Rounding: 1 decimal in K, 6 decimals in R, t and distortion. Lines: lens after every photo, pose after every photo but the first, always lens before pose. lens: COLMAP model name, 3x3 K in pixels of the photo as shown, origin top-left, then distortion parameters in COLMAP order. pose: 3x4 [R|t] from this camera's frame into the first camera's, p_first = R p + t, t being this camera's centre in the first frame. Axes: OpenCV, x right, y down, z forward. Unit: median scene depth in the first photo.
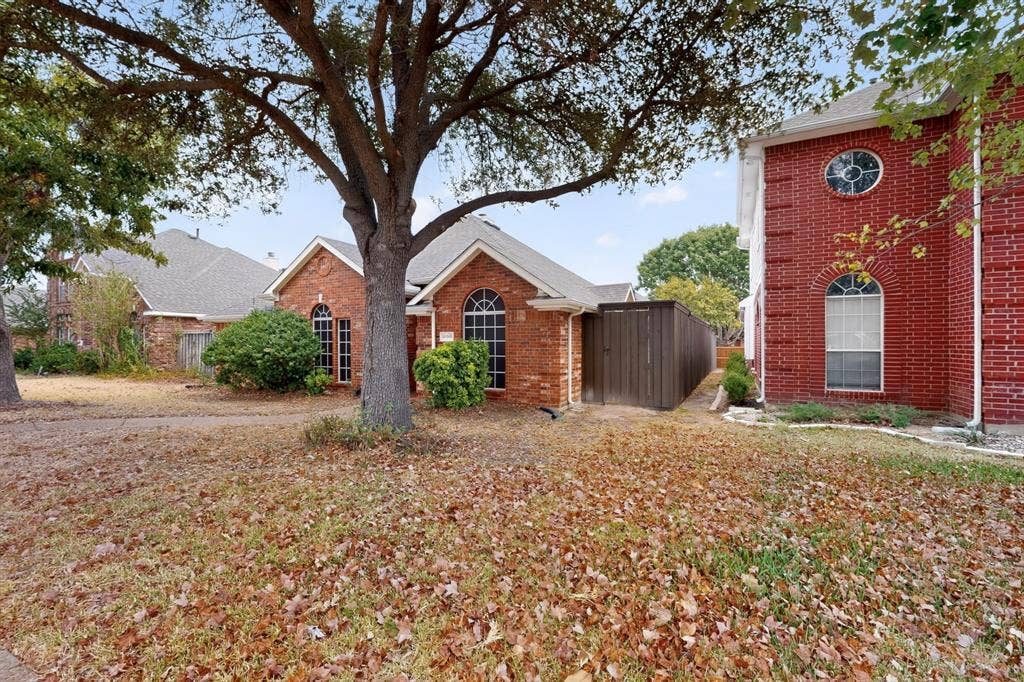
lens RADIAL K [[446.6, 0, 513.7], [0, 446.6, 341.5], [0, 0, 1]] dist [0.001733, -0.000740]
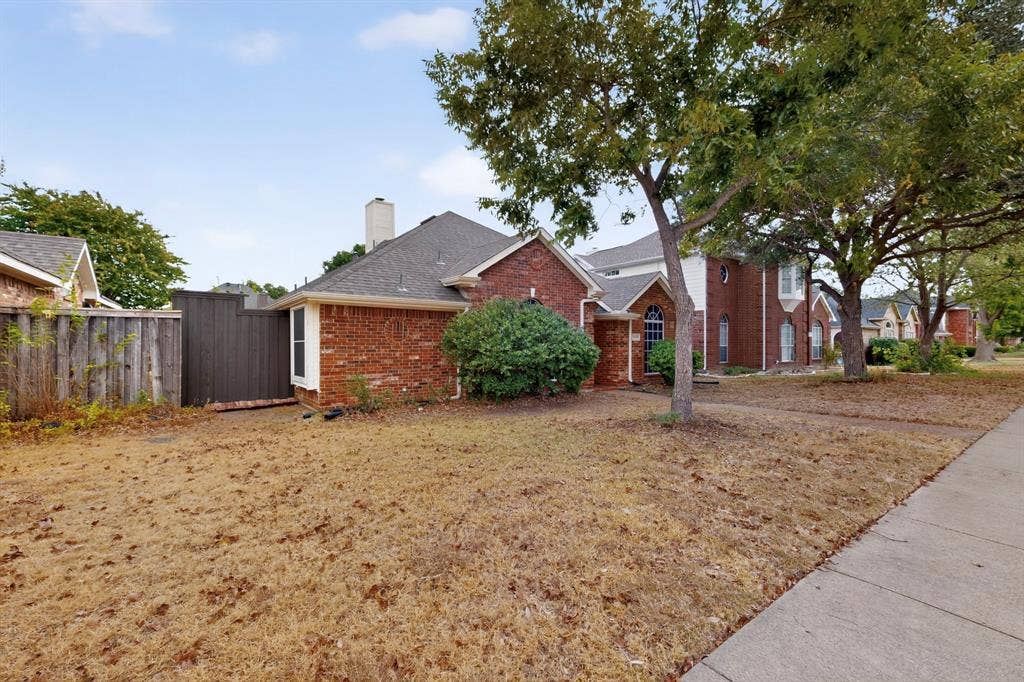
lens RADIAL K [[446.6, 0, 506.4], [0, 446.6, 337.9], [0, 0, 1]] dist [0.001733, -0.000740]
pose [[0.451234, 0.012933, 0.892312, -1.523037], [-0.006295, 0.999916, -0.011310, 0.009288], [-0.892383, -0.000514, 0.451278, 0.748038]]
